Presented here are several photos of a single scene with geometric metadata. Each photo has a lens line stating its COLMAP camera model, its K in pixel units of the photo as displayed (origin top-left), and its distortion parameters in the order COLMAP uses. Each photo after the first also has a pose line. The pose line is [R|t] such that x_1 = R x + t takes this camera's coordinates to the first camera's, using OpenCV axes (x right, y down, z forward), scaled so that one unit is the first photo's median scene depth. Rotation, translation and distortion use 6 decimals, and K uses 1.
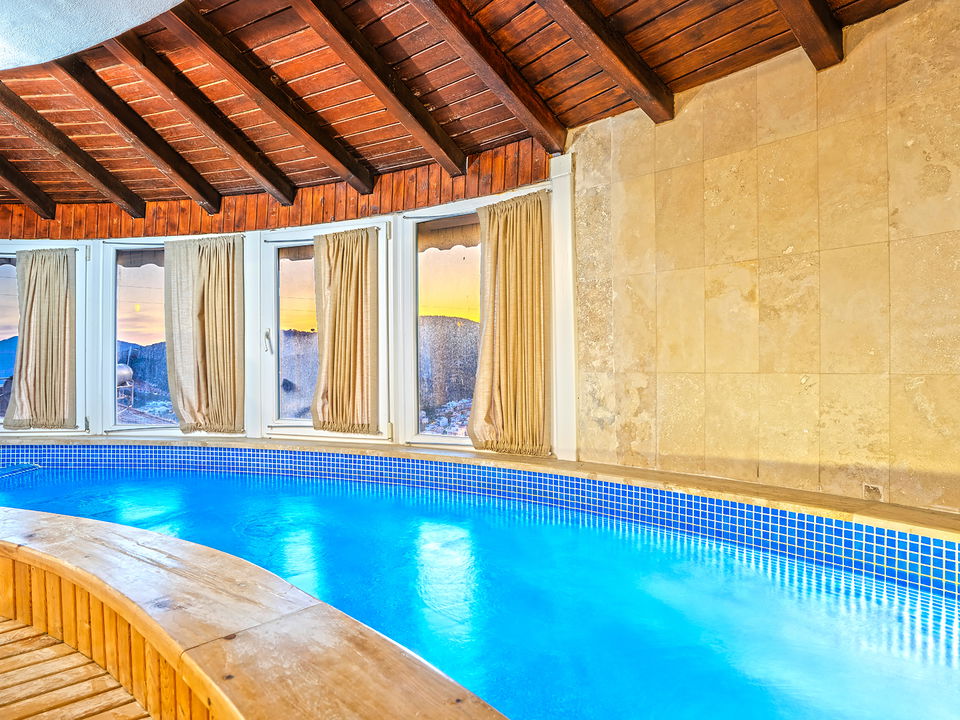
lens RADIAL K [[588.9, 0, 475.0], [0, 588.9, 365.5], [0, 0, 1]] dist [-0.066819, 0.030622]
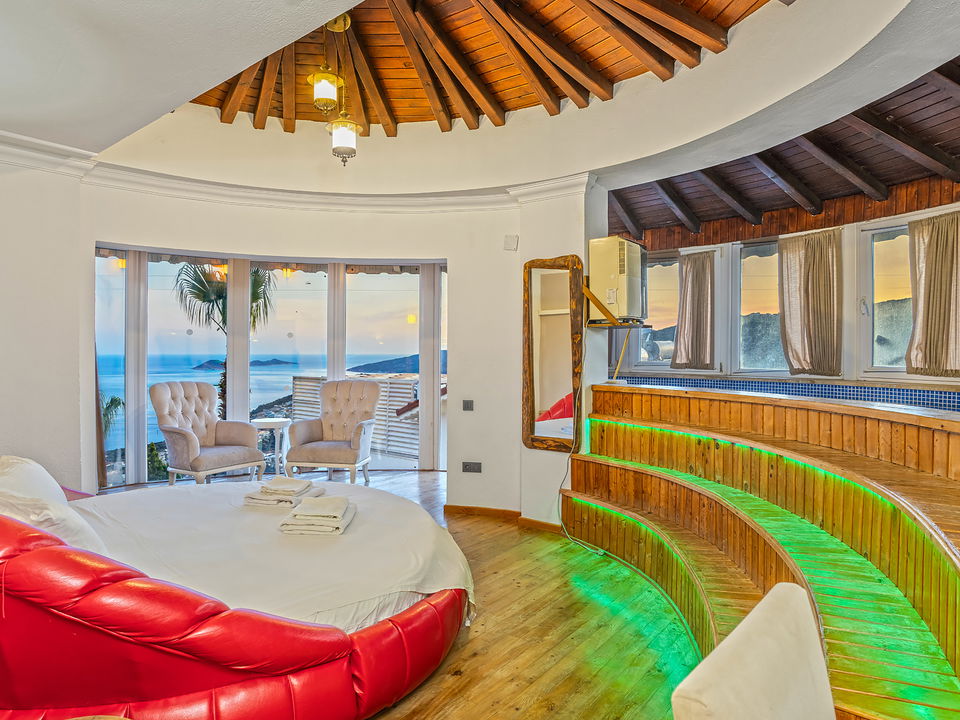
lens RADIAL K [[588.9, 0, 475.0], [0, 588.9, 365.5], [0, 0, 1]] dist [-0.066819, 0.030622]
pose [[0.683479, 0.028858, -0.729400, -0.006340], [-0.007439, 0.999442, 0.032571, 0.053532], [0.729932, -0.016835, 0.683312, -0.519631]]
